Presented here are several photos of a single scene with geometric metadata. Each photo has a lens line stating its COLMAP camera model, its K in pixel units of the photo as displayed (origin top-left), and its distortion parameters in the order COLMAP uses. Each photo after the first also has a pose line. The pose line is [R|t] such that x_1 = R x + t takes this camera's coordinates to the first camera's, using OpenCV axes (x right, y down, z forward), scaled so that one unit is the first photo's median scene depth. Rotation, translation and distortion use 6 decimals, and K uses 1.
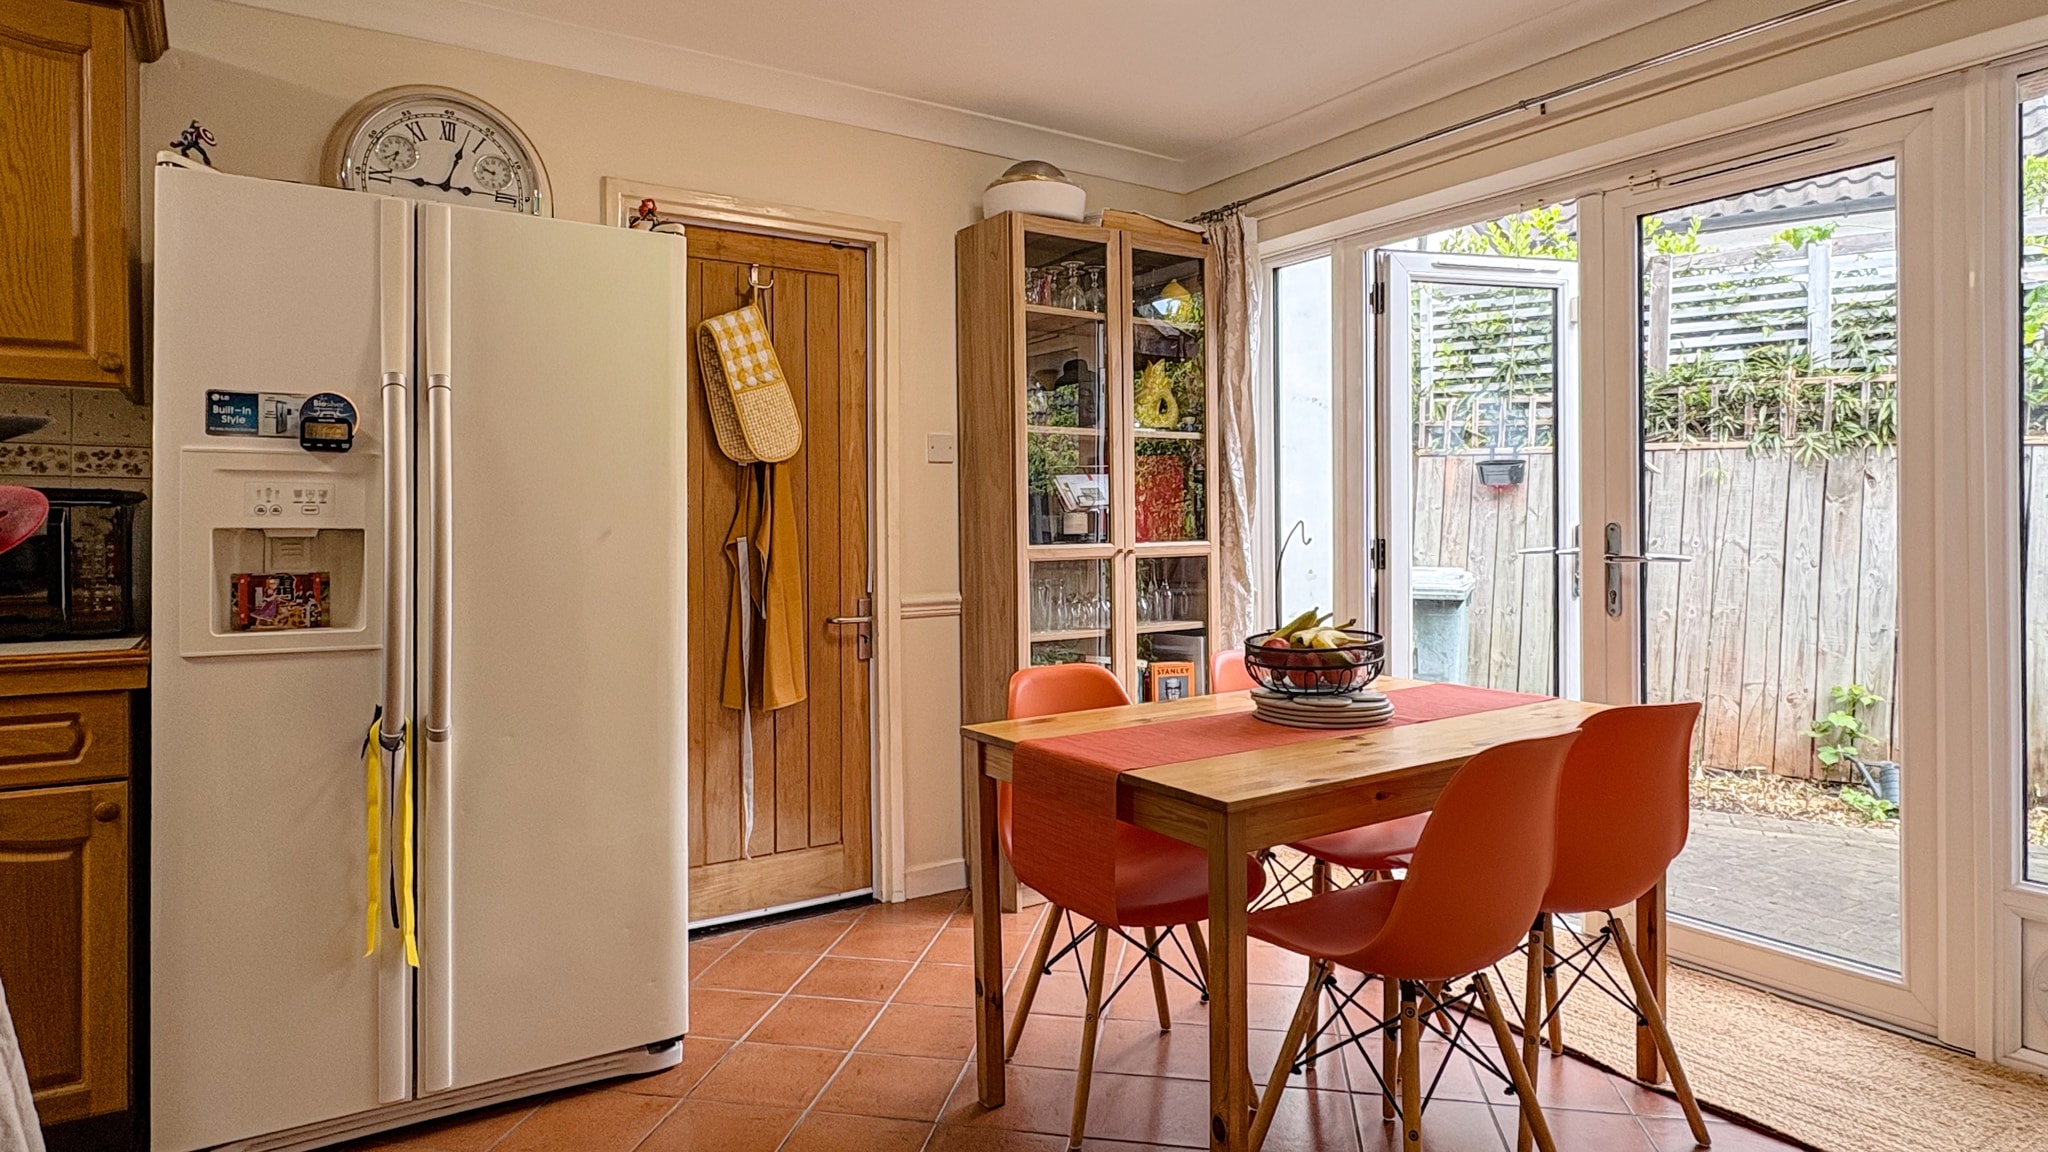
lens RADIAL K [[1161.3, 0, 1011.6], [0, 1161.3, 518.7], [0, 0, 1]] dist [0.007294, 0.000118]
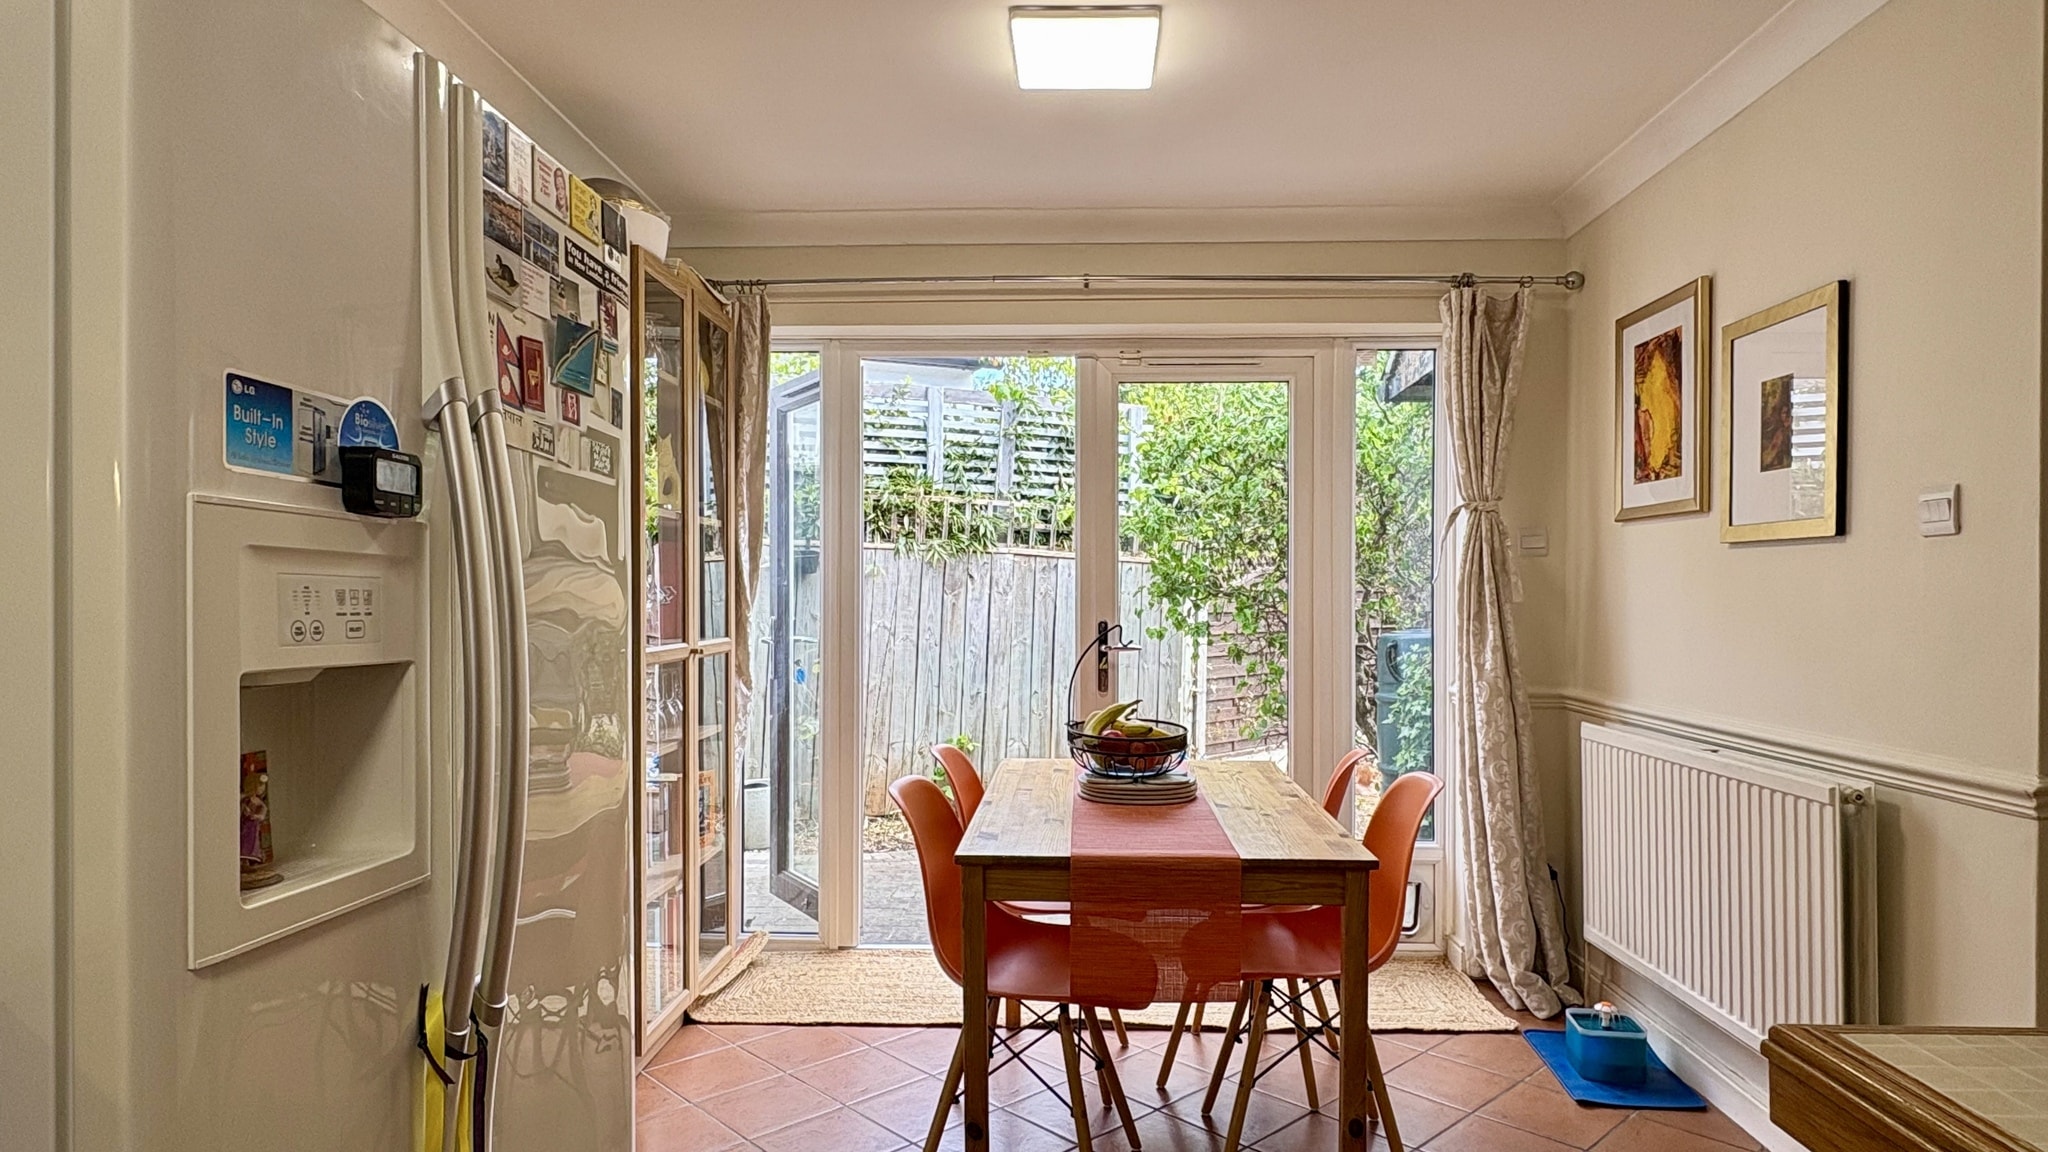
lens RADIAL K [[1195.9, 0, 1025.5], [0, 1195.9, 592.7], [0, 0, 1]] dist [-0.039416, -0.000318]
pose [[0.574142, 0.013262, 0.818648, -0.322078], [-0.013543, 0.999886, -0.006700, -0.008999], [-0.818644, -0.007241, 0.574256, 0.175849]]
